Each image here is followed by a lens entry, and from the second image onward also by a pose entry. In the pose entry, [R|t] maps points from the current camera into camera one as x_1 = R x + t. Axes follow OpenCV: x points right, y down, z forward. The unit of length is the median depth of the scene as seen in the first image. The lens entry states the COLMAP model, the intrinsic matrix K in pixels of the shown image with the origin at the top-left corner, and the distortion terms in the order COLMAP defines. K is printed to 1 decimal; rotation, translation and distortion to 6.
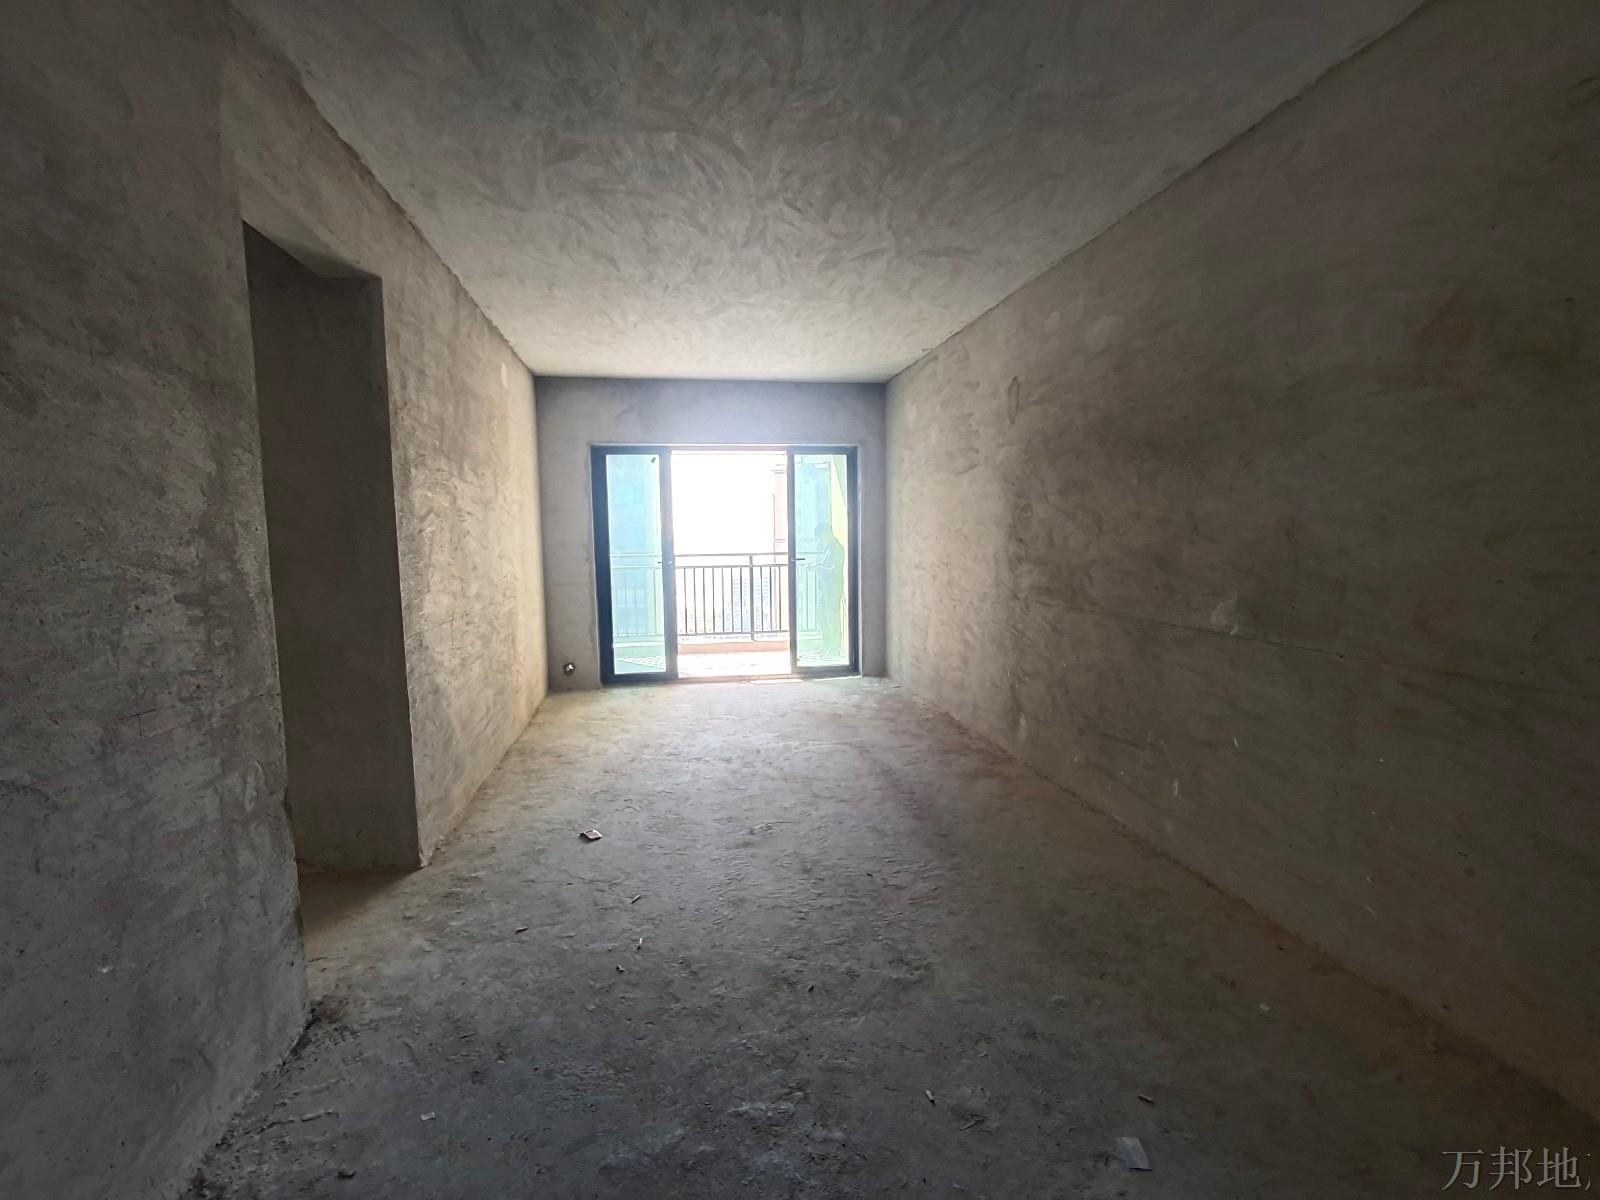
lens RADIAL K [[756.6, 0, 808.8], [0, 756.6, 606.4], [0, 0, 1]] dist [-0.012992, 0.000608]
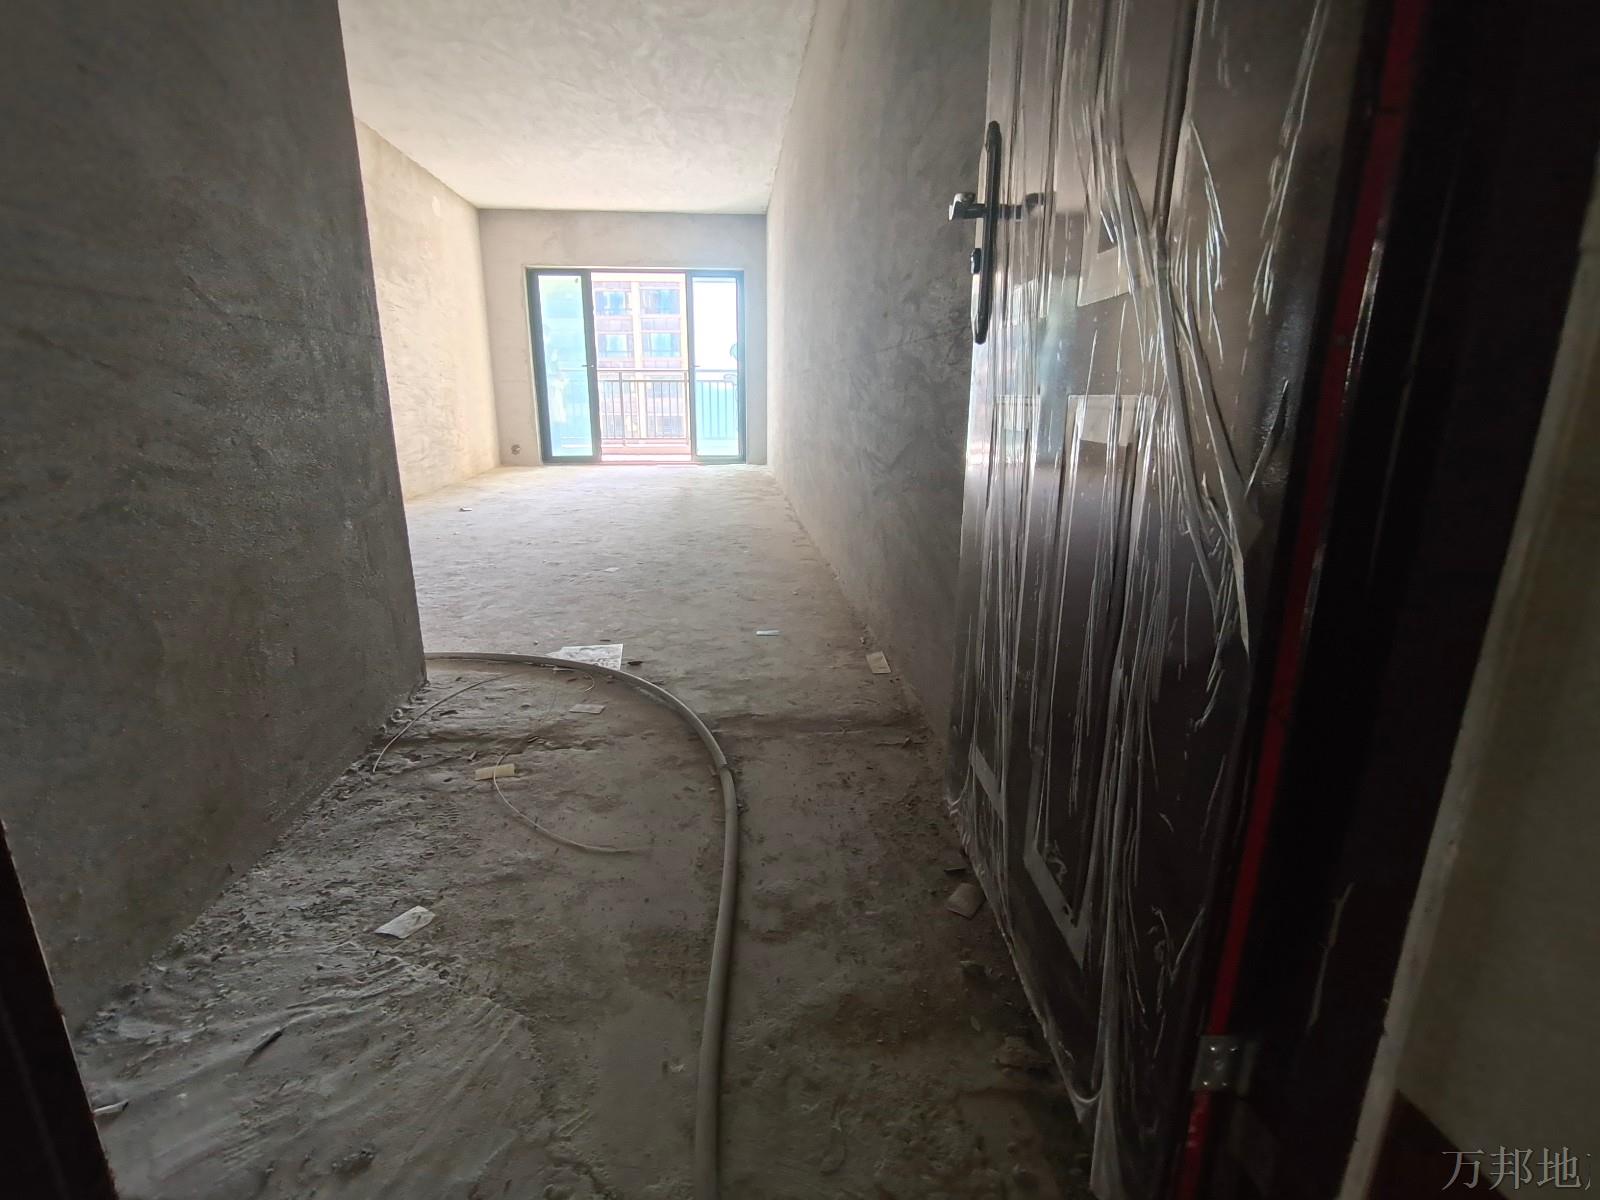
lens RADIAL K [[756.6, 0, 789.7], [0, 756.6, 596.9], [0, 0, 1]] dist [-0.012992, 0.000608]
pose [[0.995308, 0.044786, -0.085767, 0.296984], [-0.029262, 0.984245, 0.174369, 0.100408], [0.092225, -0.171042, 0.980938, -0.298290]]
